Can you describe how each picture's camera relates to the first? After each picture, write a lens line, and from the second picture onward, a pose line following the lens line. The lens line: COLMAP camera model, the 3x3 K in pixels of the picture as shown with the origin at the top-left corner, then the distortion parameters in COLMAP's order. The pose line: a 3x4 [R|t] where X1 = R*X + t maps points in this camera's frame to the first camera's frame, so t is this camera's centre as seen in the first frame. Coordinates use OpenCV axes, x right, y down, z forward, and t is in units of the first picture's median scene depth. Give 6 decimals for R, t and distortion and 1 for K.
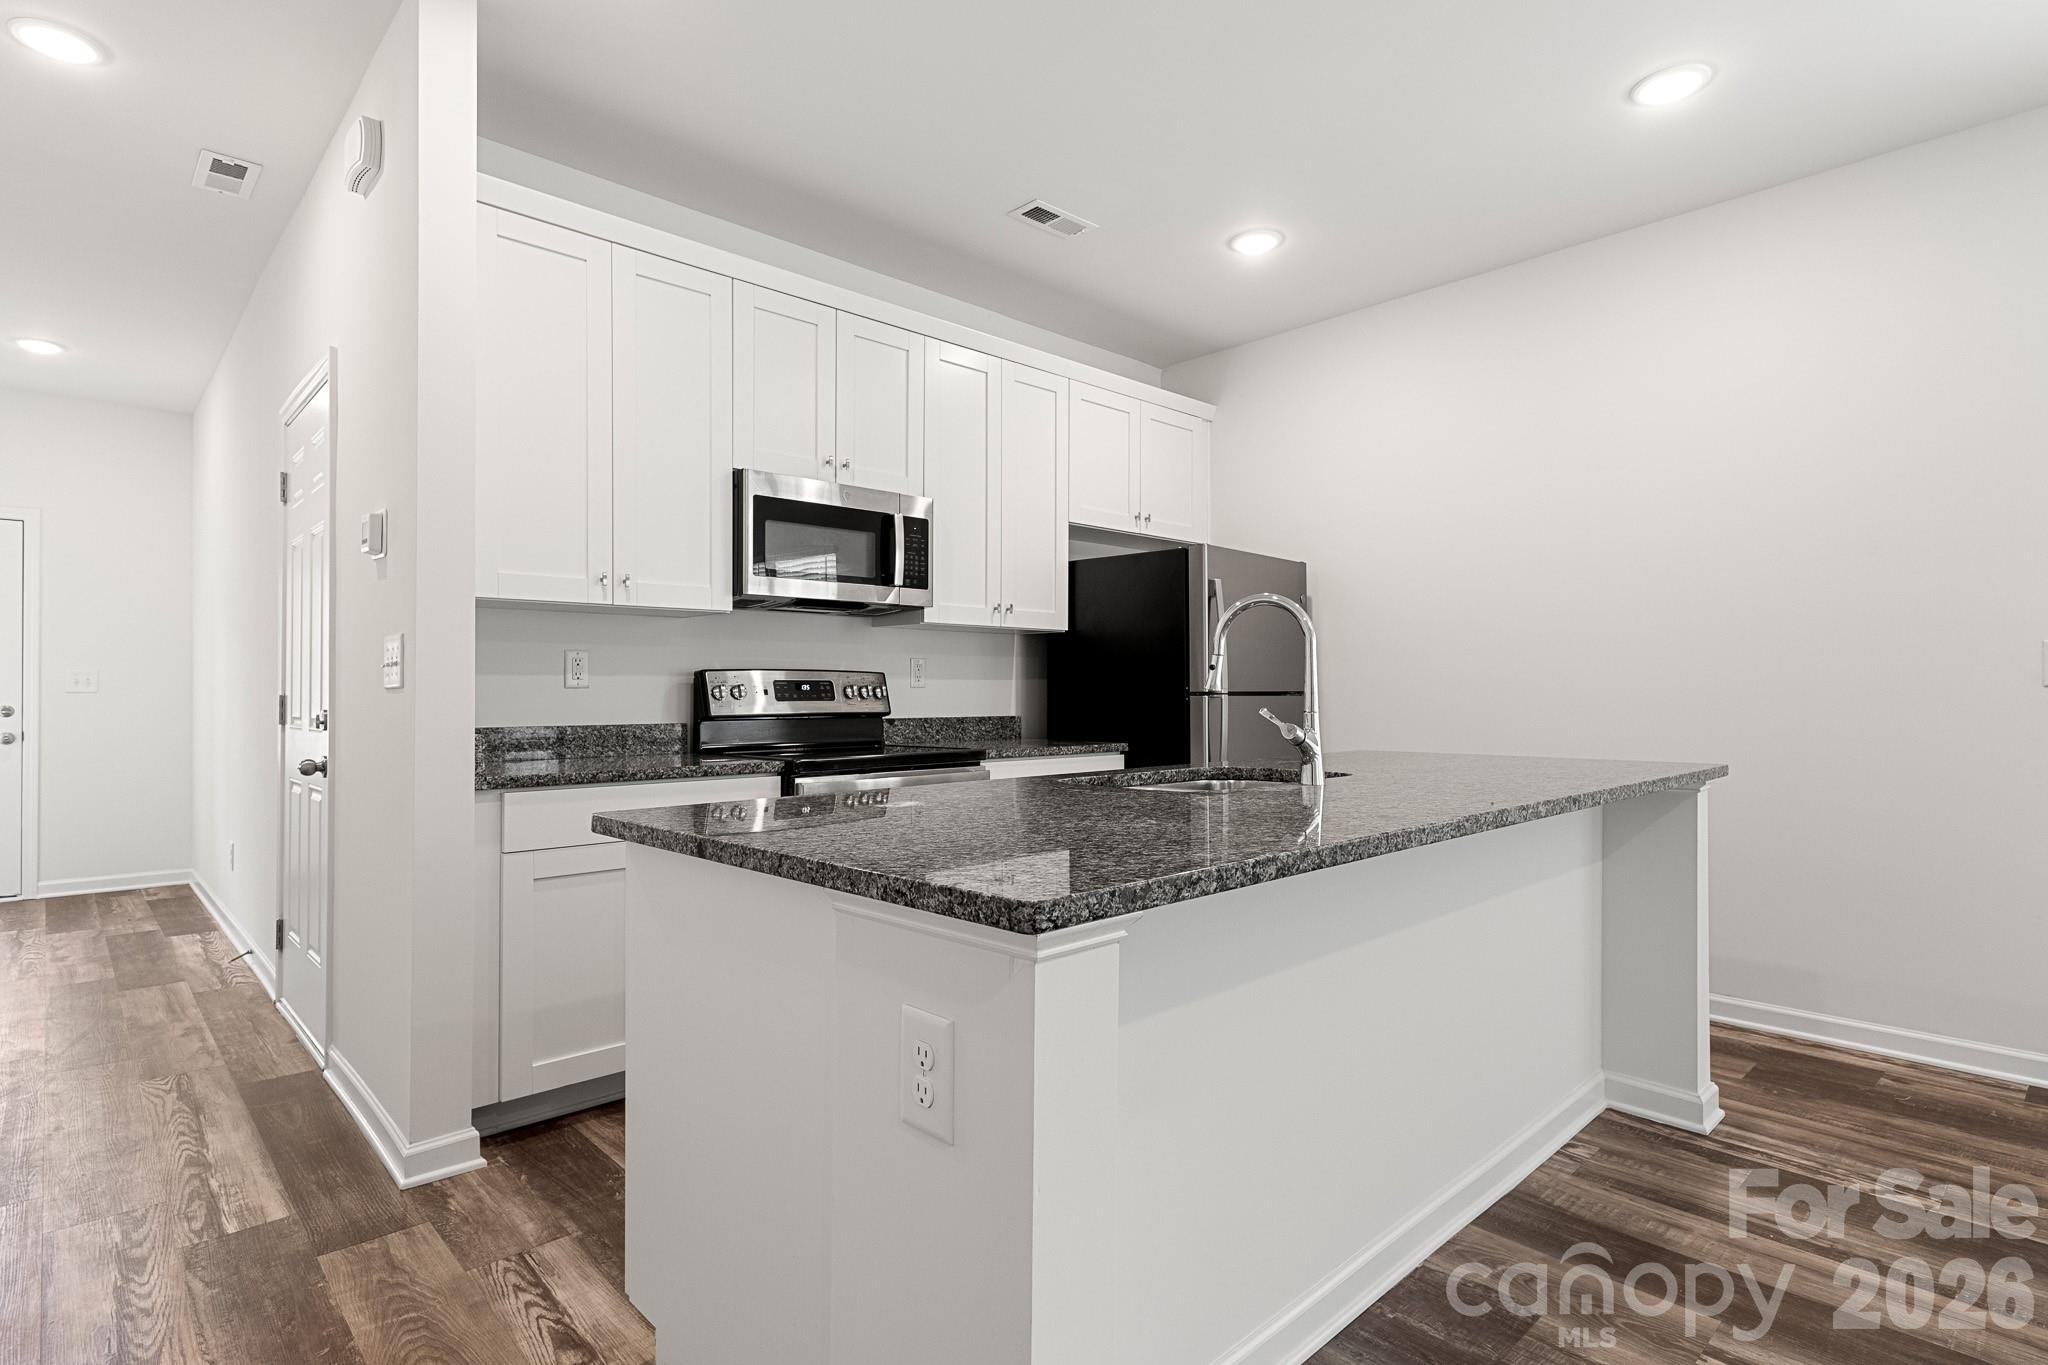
lens RADIAL K [[1036.2, 0, 1024.1], [0, 1036.2, 681.0], [0, 0, 1]] dist [0.005038, -0.001723]
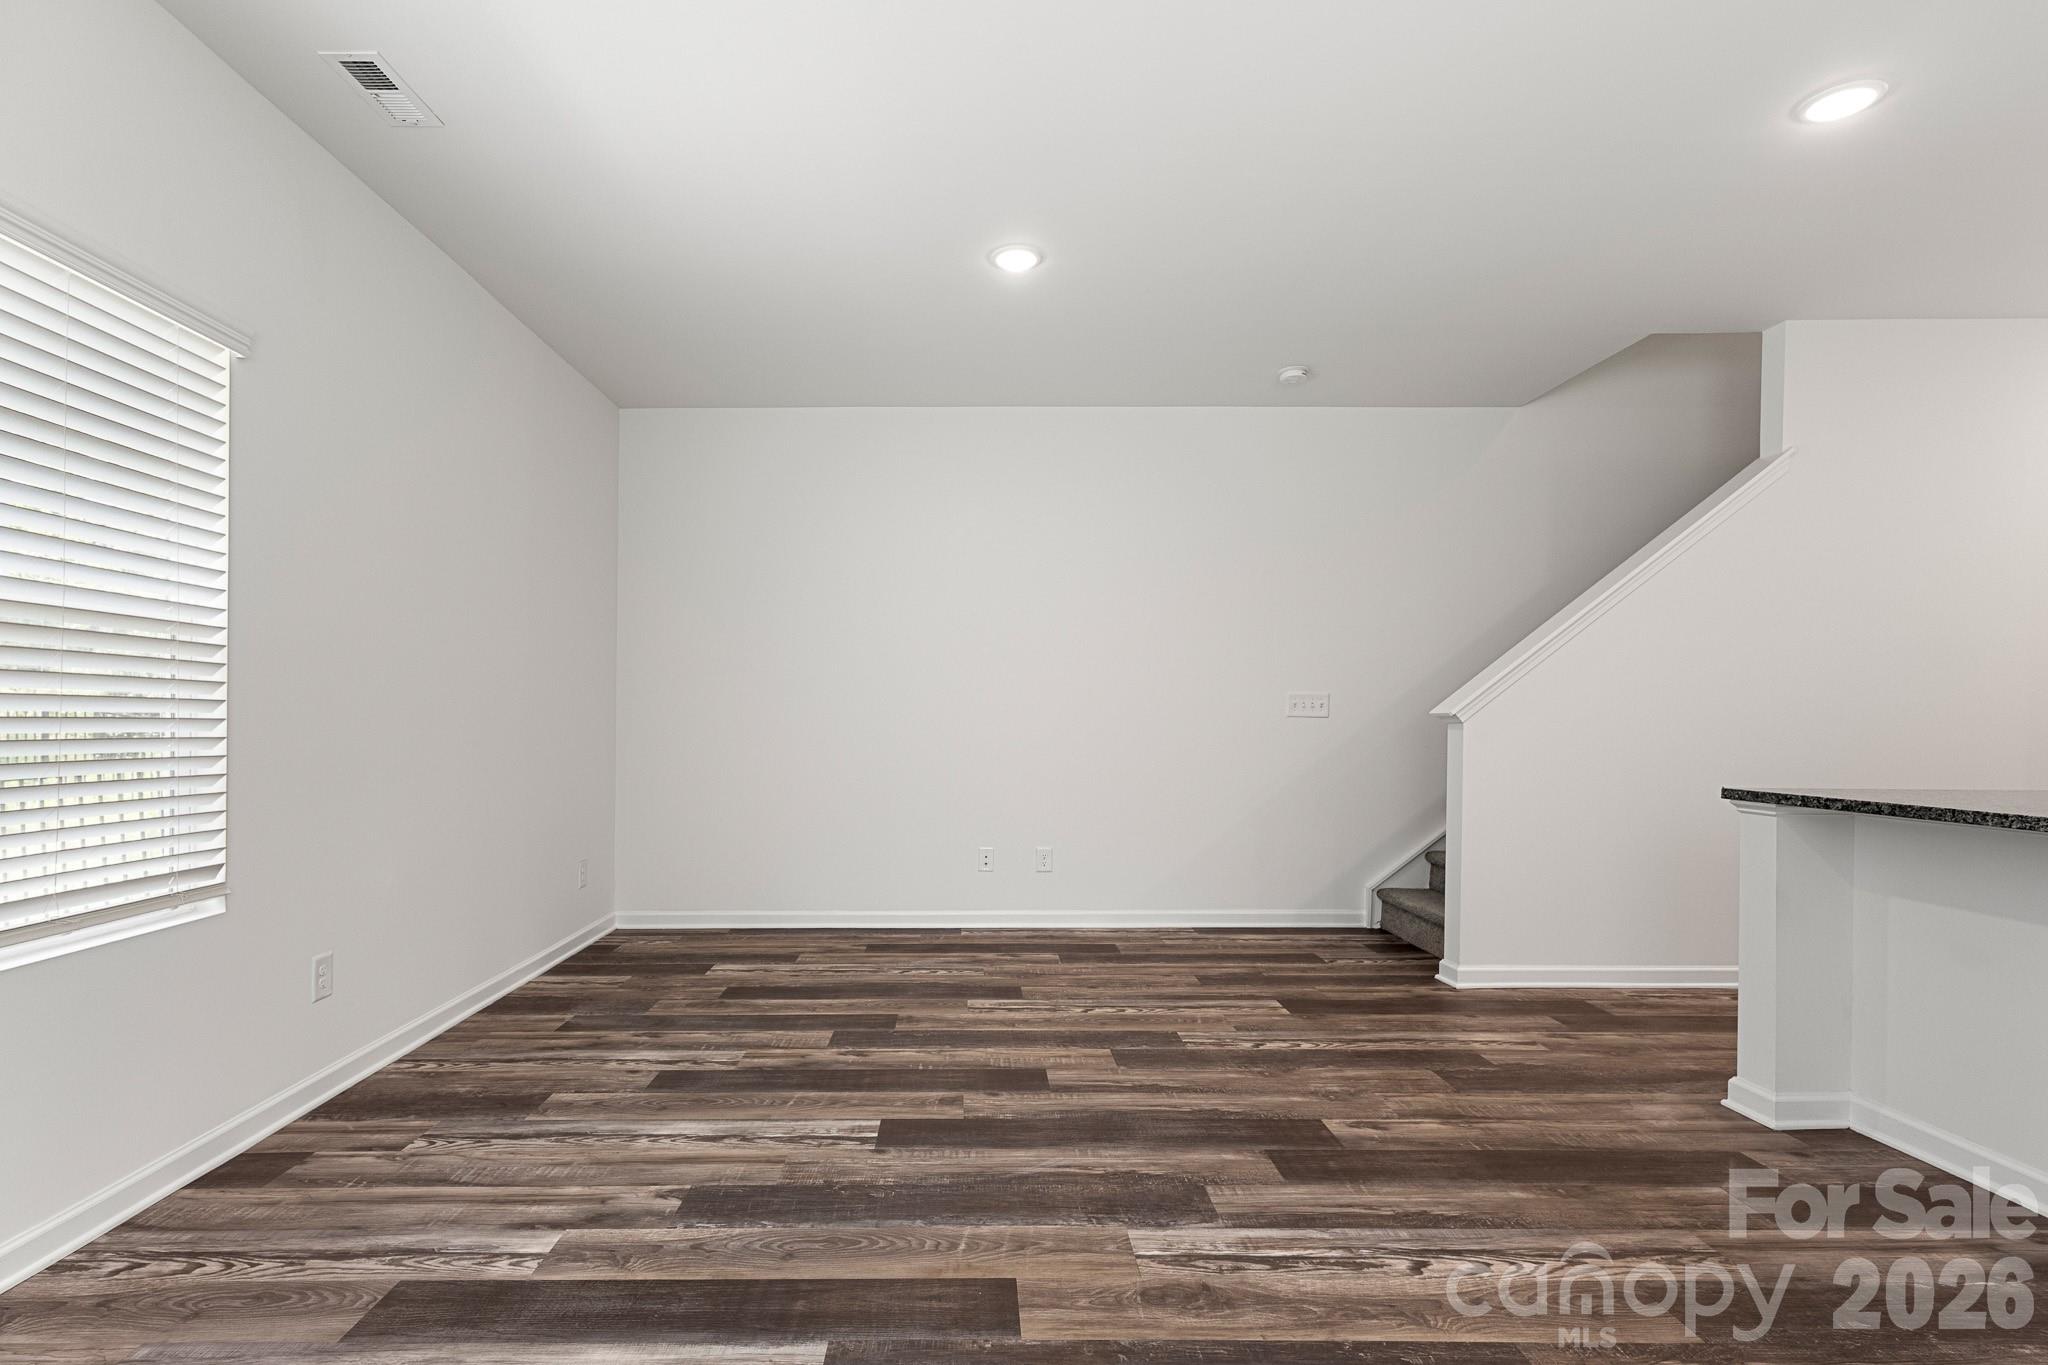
lens RADIAL K [[964.3, 0, 953.2], [0, 964.3, 755.7], [0, 0, 1]] dist [0.007552, -0.001292]
pose [[-0.693672, 0.025756, -0.719830, 1.051033], [0.006835, 0.999551, 0.029178, 0.003769], [0.720259, 0.015320, -0.693536, 0.385888]]
